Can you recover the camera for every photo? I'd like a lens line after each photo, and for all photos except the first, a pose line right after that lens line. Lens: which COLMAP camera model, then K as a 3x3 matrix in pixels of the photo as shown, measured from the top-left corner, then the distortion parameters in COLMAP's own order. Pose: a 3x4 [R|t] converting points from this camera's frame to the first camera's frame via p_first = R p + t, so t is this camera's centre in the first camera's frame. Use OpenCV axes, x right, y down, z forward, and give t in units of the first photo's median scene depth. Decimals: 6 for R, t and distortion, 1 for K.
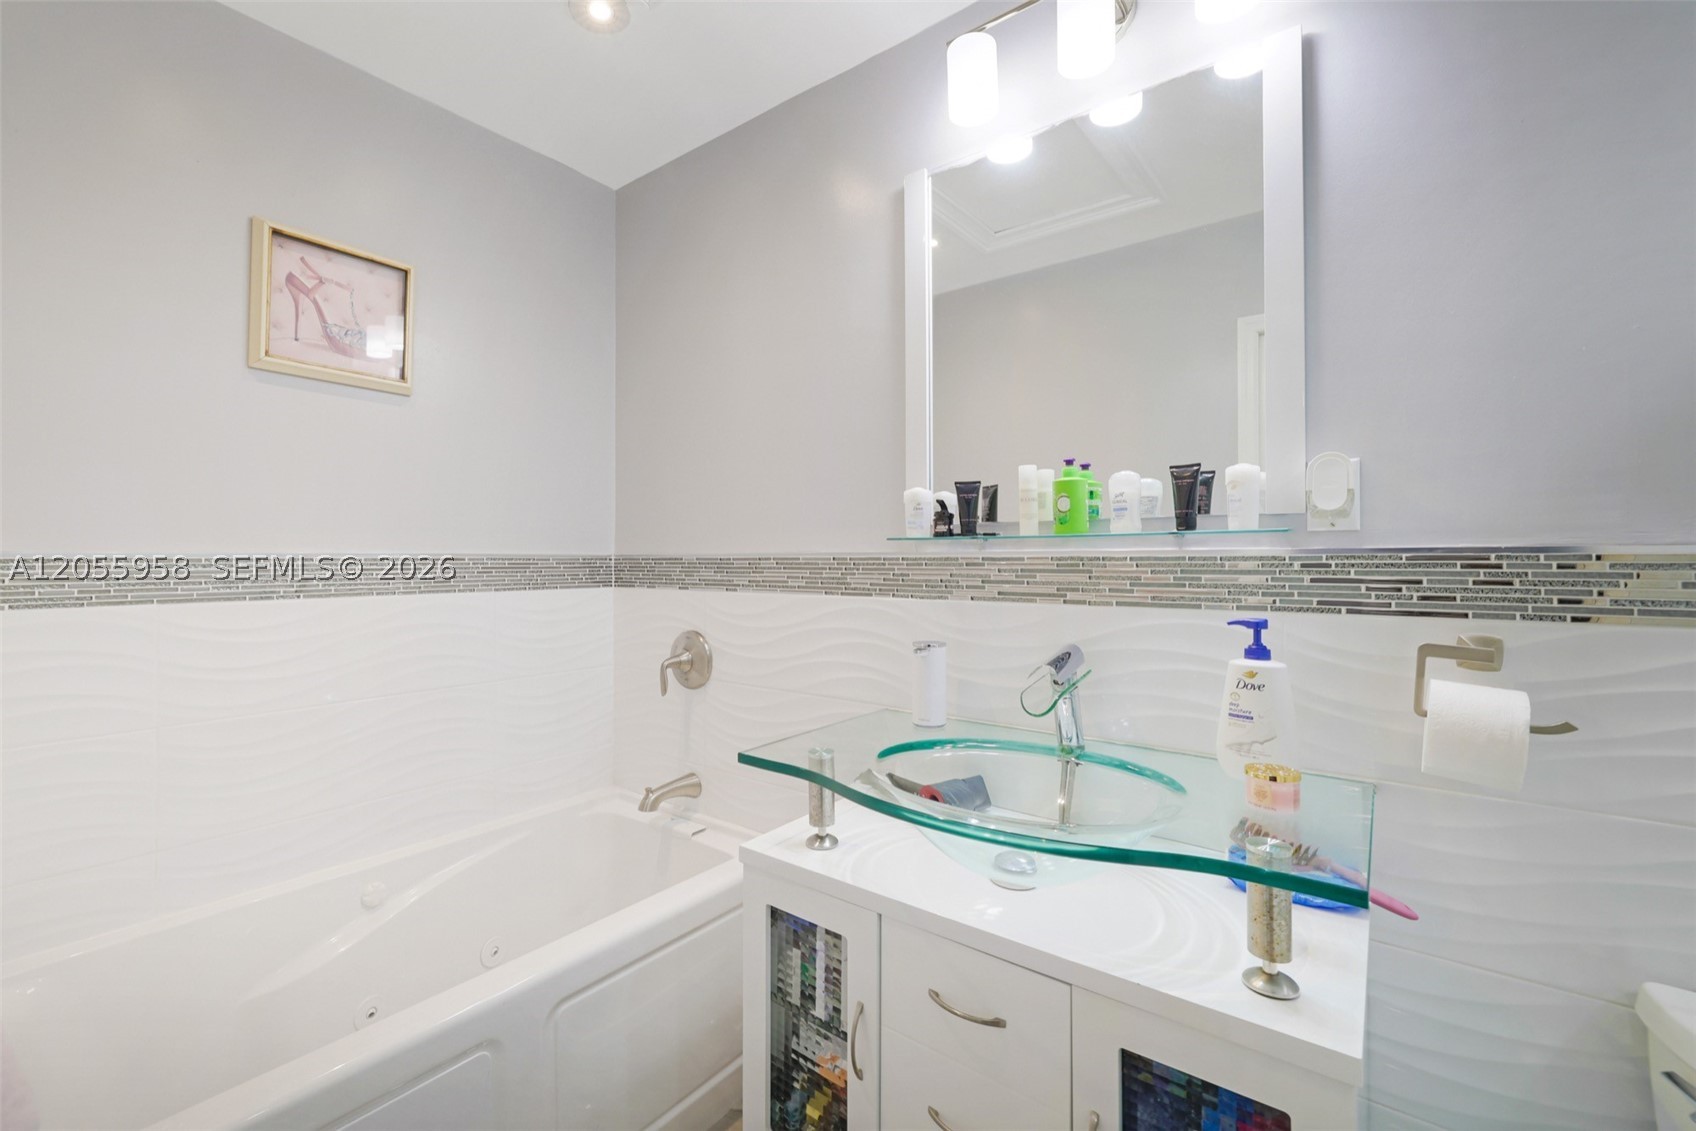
lens RADIAL K [[714.4, 0, 834.3], [0, 714.4, 554.0], [0, 0, 1]] dist [-0.000381, -0.000660]
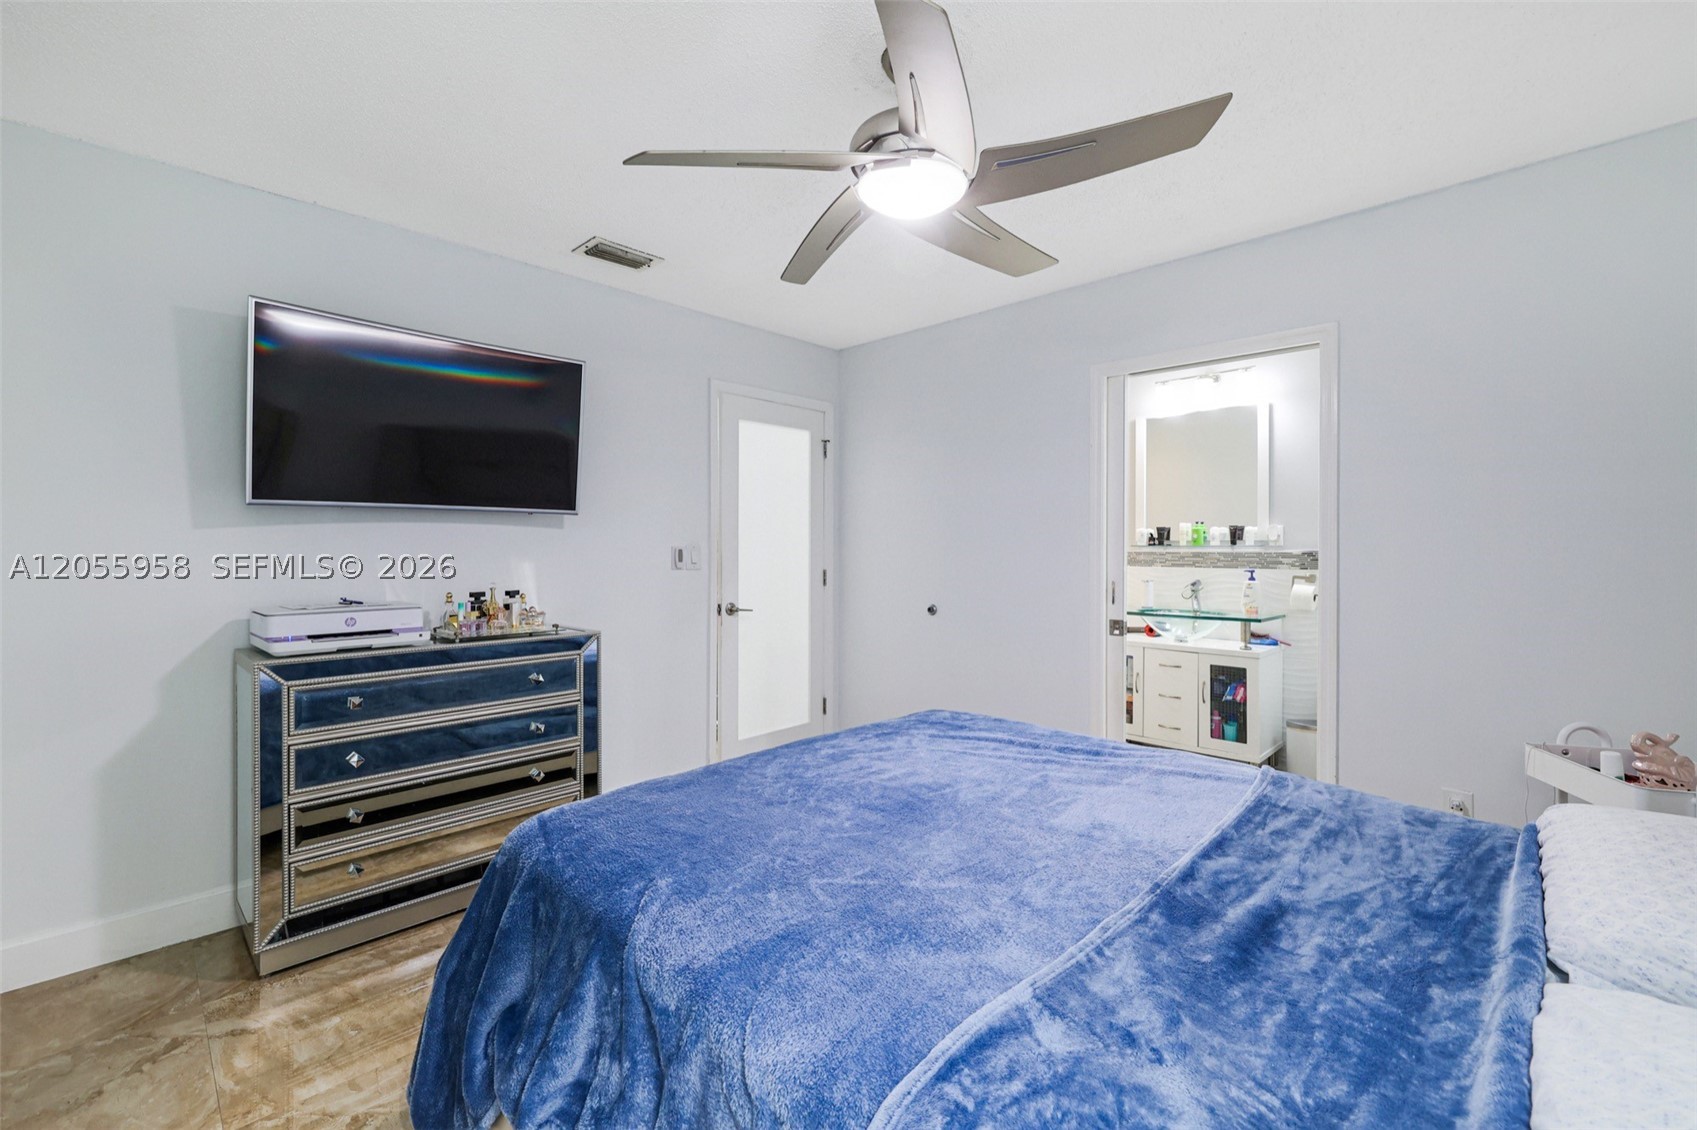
lens RADIAL K [[714.8, 0, 834.8], [0, 714.8, 553.5], [0, 0, 1]] dist [-0.000381, -0.000660]
pose [[0.991695, 0.005585, -0.128491, -0.900922], [-0.004007, 0.999913, 0.012541, -0.026167], [0.128550, -0.011922, 0.991631, -2.474234]]
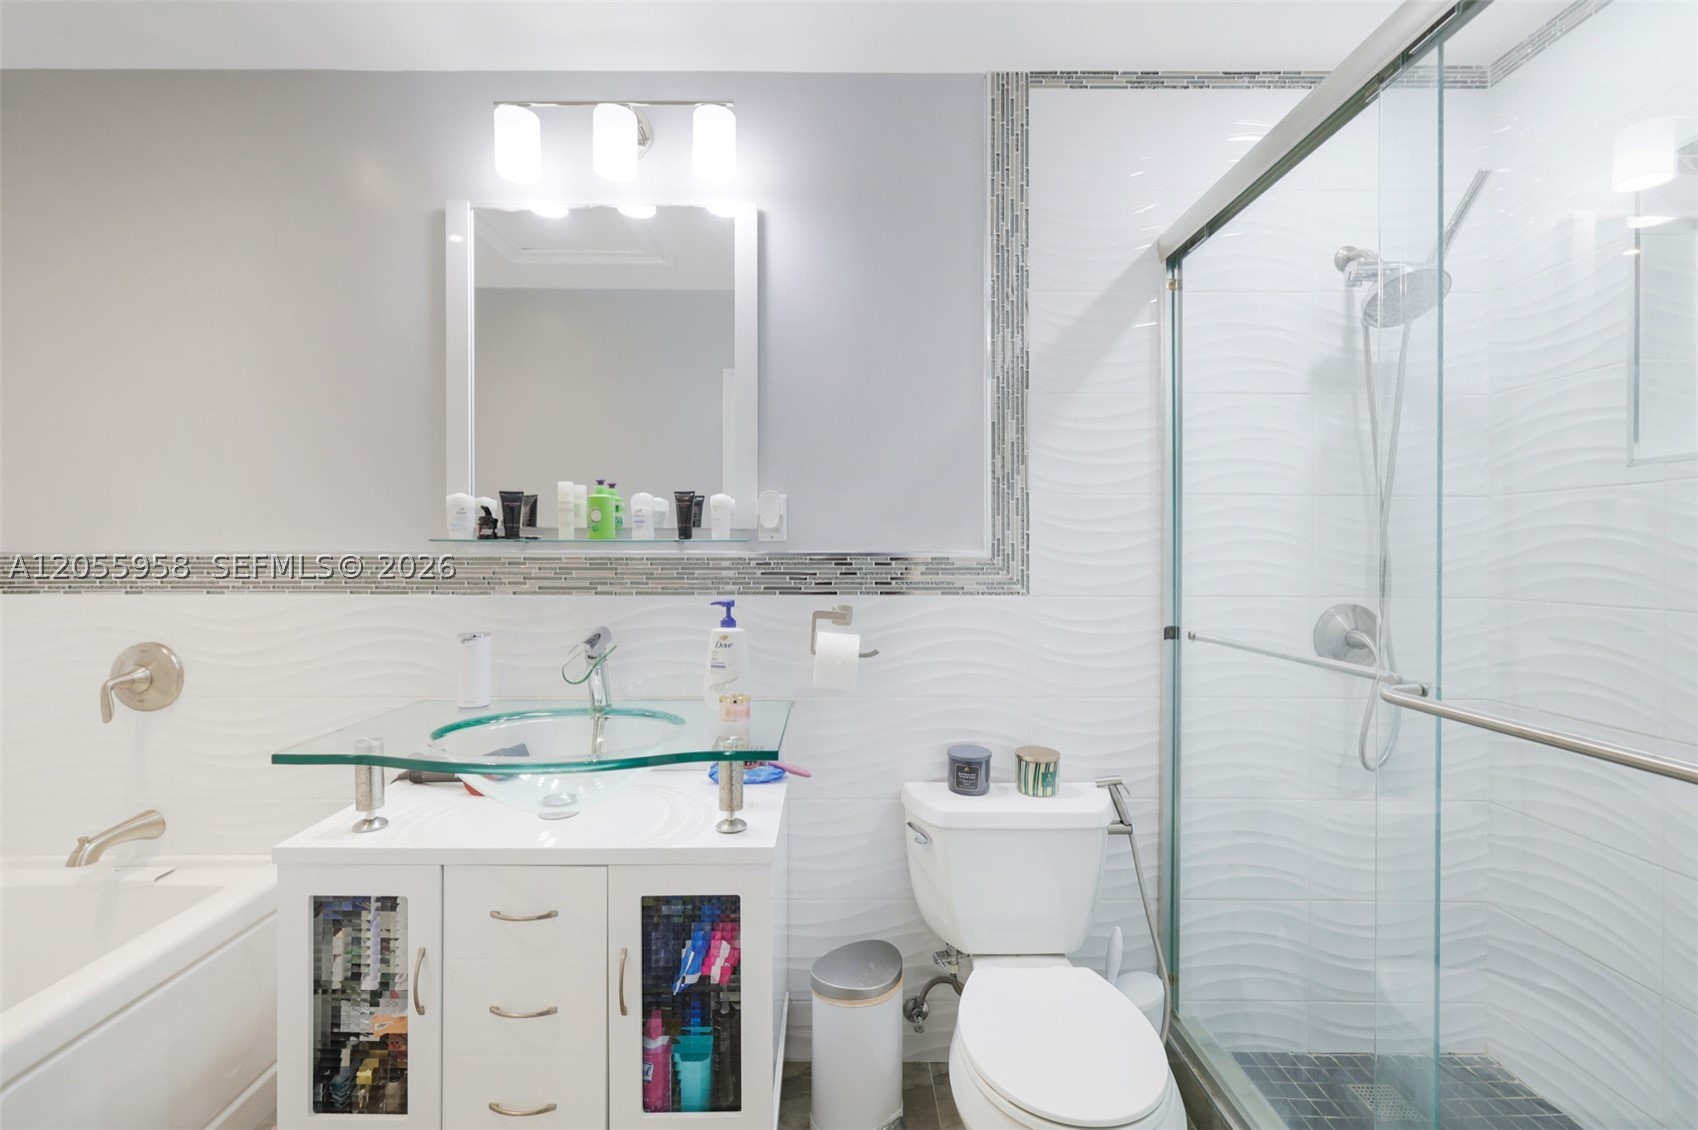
lens RADIAL K [[715.3, 0, 835.3], [0, 715.3, 553.5], [0, 0, 1]] dist [-0.000381, -0.000660]
pose [[0.788183, 0.001914, 0.615437, -0.126641], [-0.007039, 0.999958, 0.005904, -0.014028], [-0.615400, -0.008986, 0.788164, -0.262922]]
